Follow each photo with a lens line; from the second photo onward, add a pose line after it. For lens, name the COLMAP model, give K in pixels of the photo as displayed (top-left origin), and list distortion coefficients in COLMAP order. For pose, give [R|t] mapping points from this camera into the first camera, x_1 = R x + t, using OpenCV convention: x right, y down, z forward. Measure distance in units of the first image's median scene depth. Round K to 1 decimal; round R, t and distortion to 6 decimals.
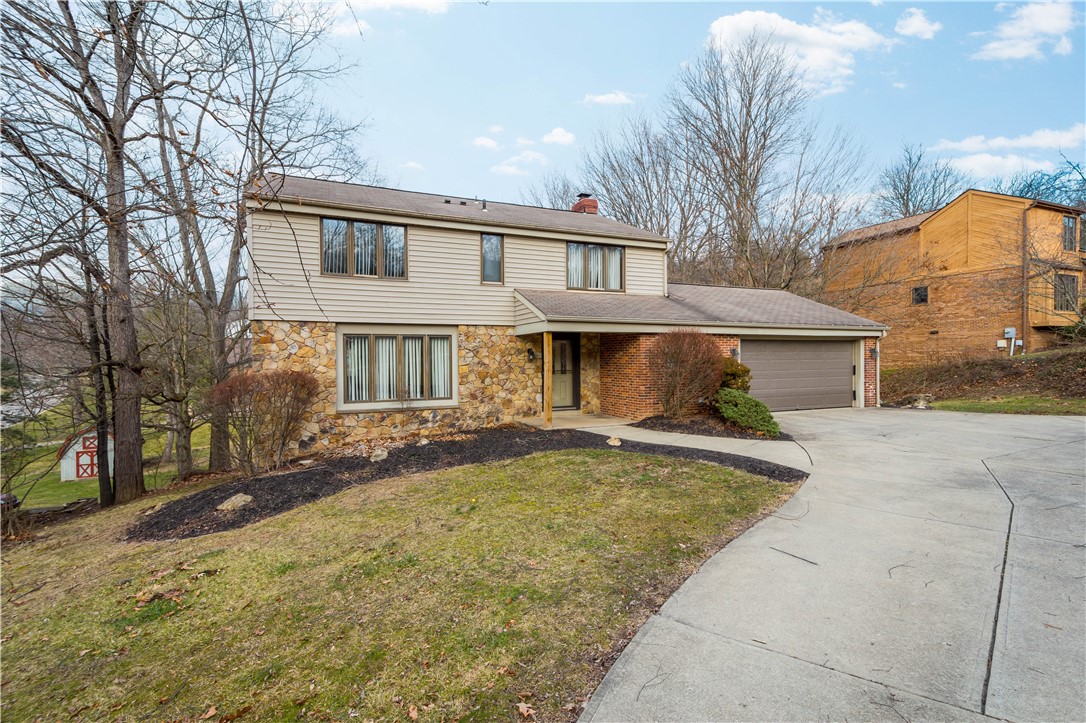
lens RADIAL K [[484.9, 0, 543.0], [0, 484.9, 361.5], [0, 0, 1]] dist [0.022382, -0.000047]
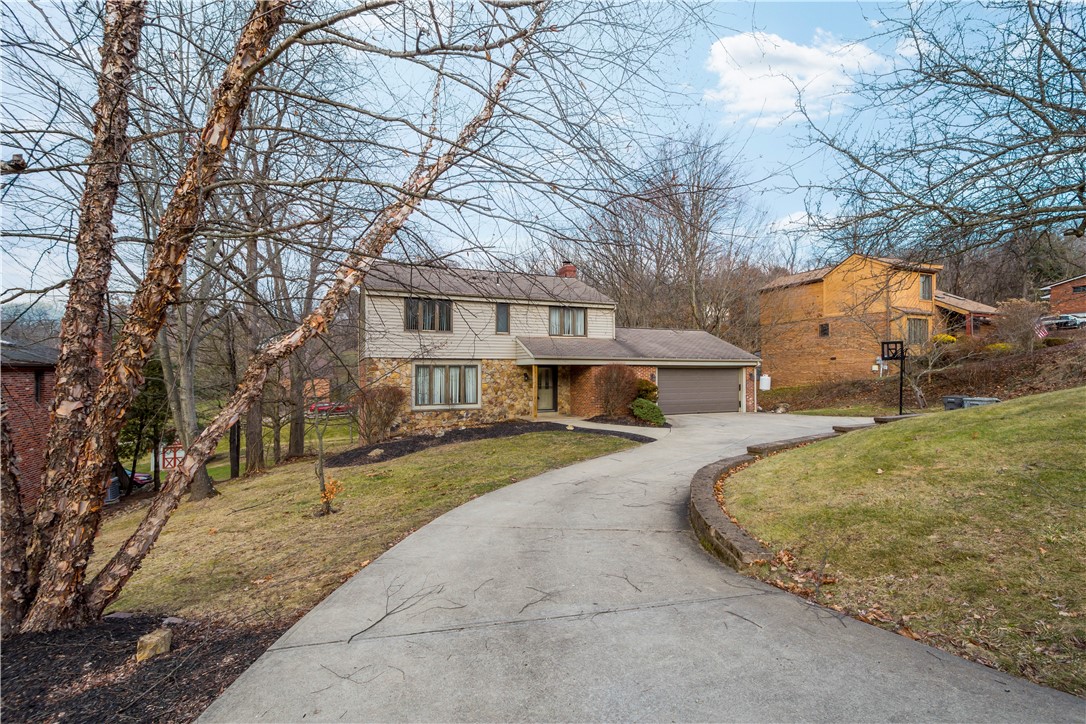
lens RADIAL K [[484.9, 0, 543.0], [0, 484.9, 362.0], [0, 0, 1]] dist [0.022382, -0.000047]
pose [[0.999925, 0.006822, -0.010157, 0.049902], [-0.007040, 0.999741, -0.021638, -0.030416], [0.010007, 0.021708, 0.999714, -0.642682]]
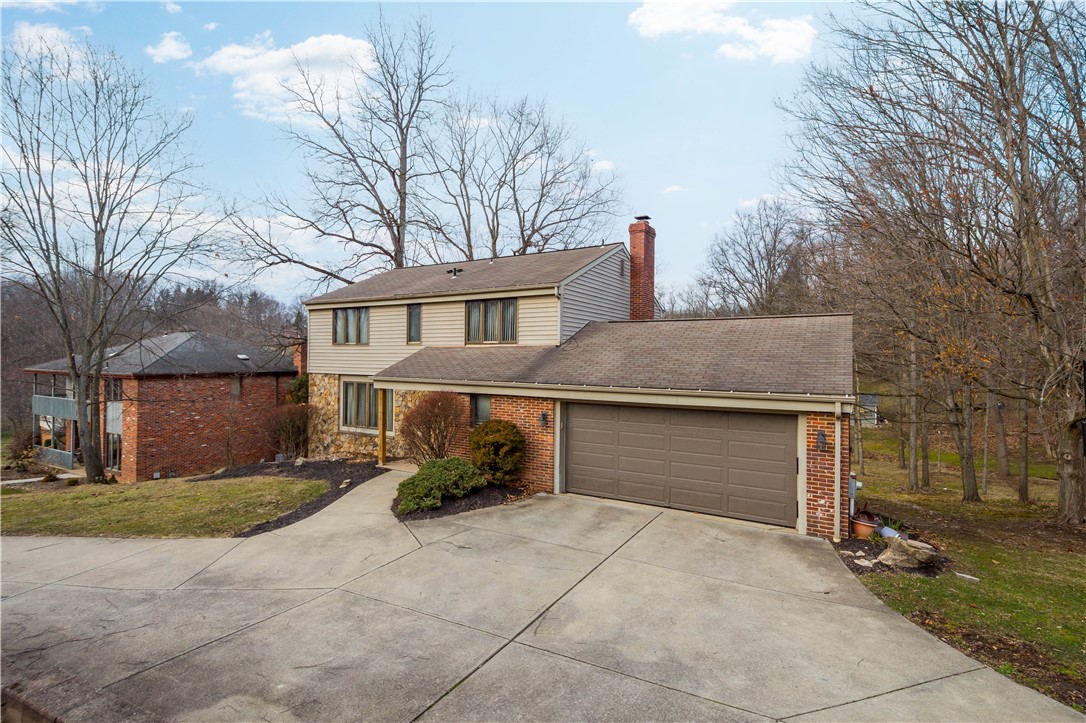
lens RADIAL K [[500.4, 0, 543.0], [0, 500.4, 361.5], [0, 0, 1]] dist [-0.002329, -0.000592]
pose [[0.606623, 0.015323, -0.794842, 1.147441], [-0.022826, 0.999738, 0.001851, -0.126462], [0.794662, 0.017020, 0.606813, 0.492611]]
